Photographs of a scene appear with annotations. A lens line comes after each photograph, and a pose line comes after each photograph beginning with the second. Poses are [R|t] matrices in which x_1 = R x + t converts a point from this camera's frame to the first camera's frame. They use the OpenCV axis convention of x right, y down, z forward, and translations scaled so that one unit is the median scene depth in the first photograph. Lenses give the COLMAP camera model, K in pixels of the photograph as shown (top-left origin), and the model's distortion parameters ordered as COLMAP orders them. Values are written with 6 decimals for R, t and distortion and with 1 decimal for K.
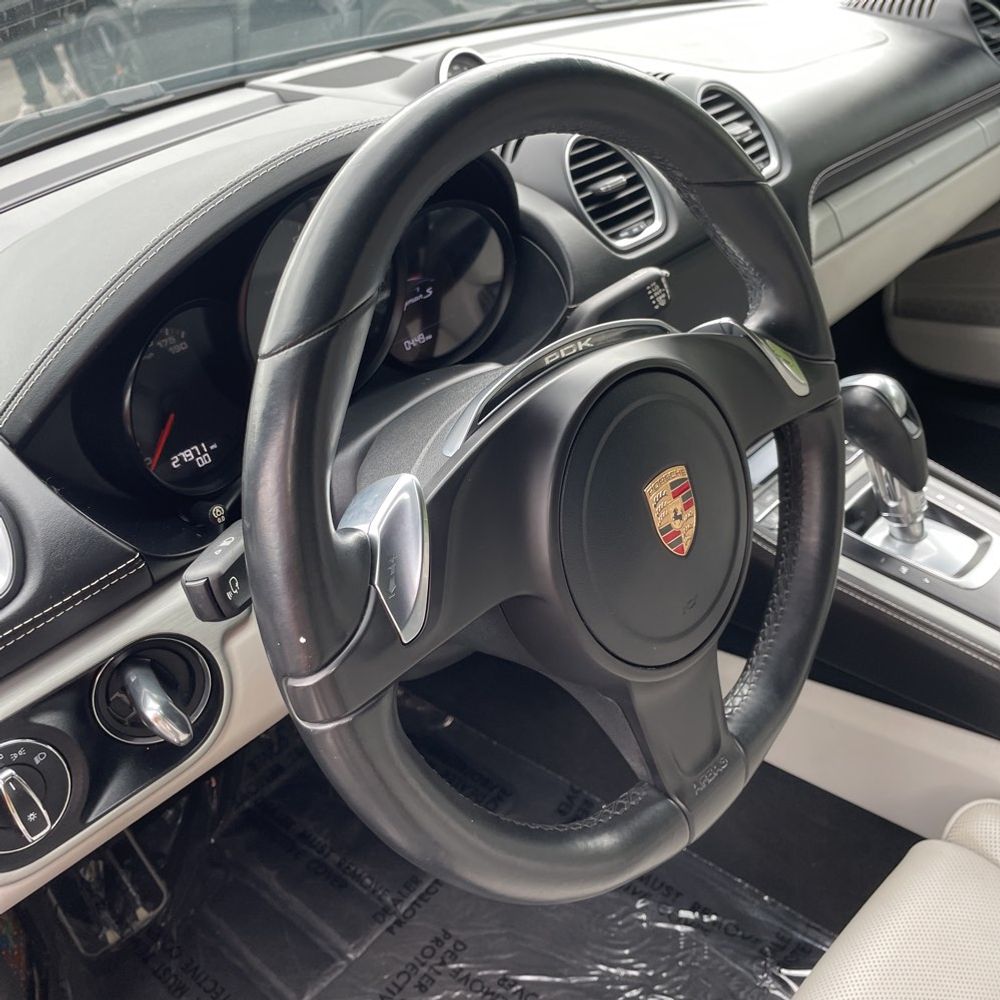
lens RADIAL K [[1012.9, 0, 500.0], [0, 1012.9, 500.0], [0, 0, 1]] dist [0.075496, -0.101363]
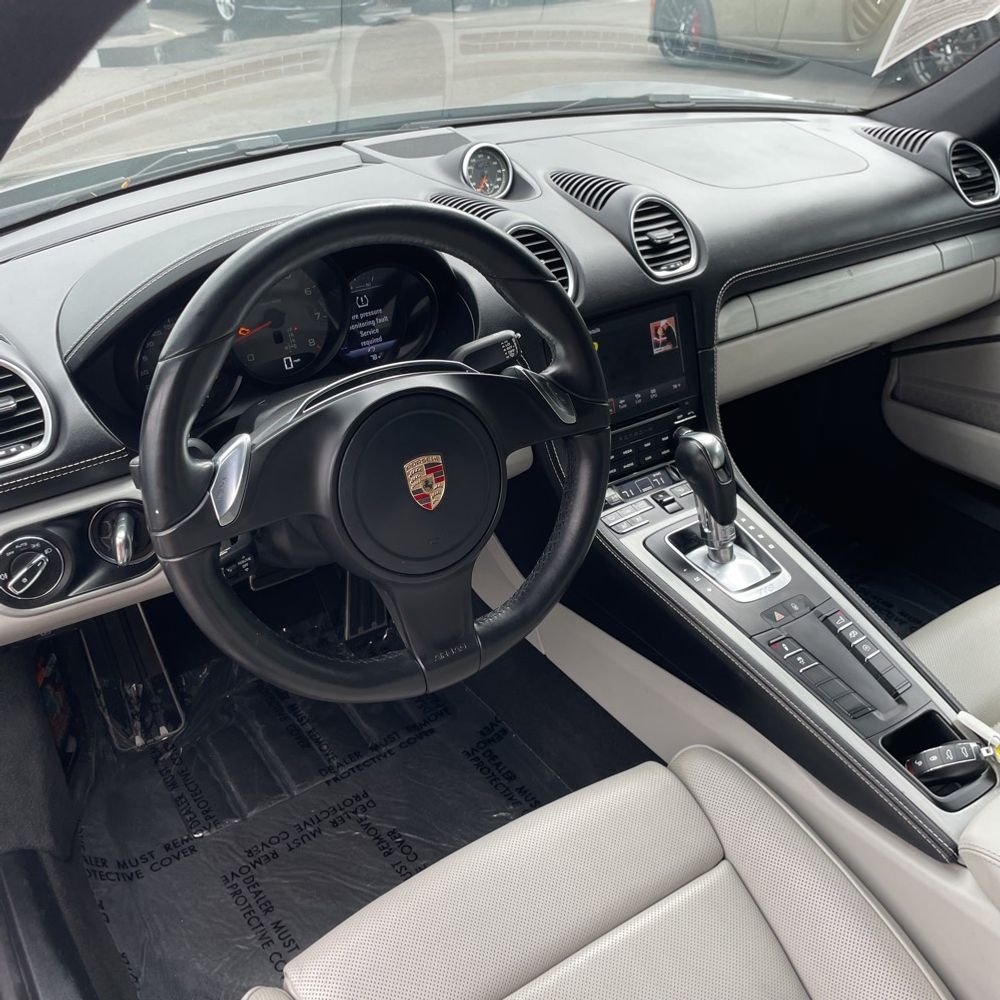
lens RADIAL K [[997.0, 0, 500.0], [0, 997.0, 504.7], [0, 0, 1]] dist [0.115641, -0.211766]
pose [[0.966752, 0.190725, -0.170337, 0.280281], [-0.190541, 0.981522, 0.017581, -0.001715], [0.170542, 0.015460, 0.985229, -0.277453]]
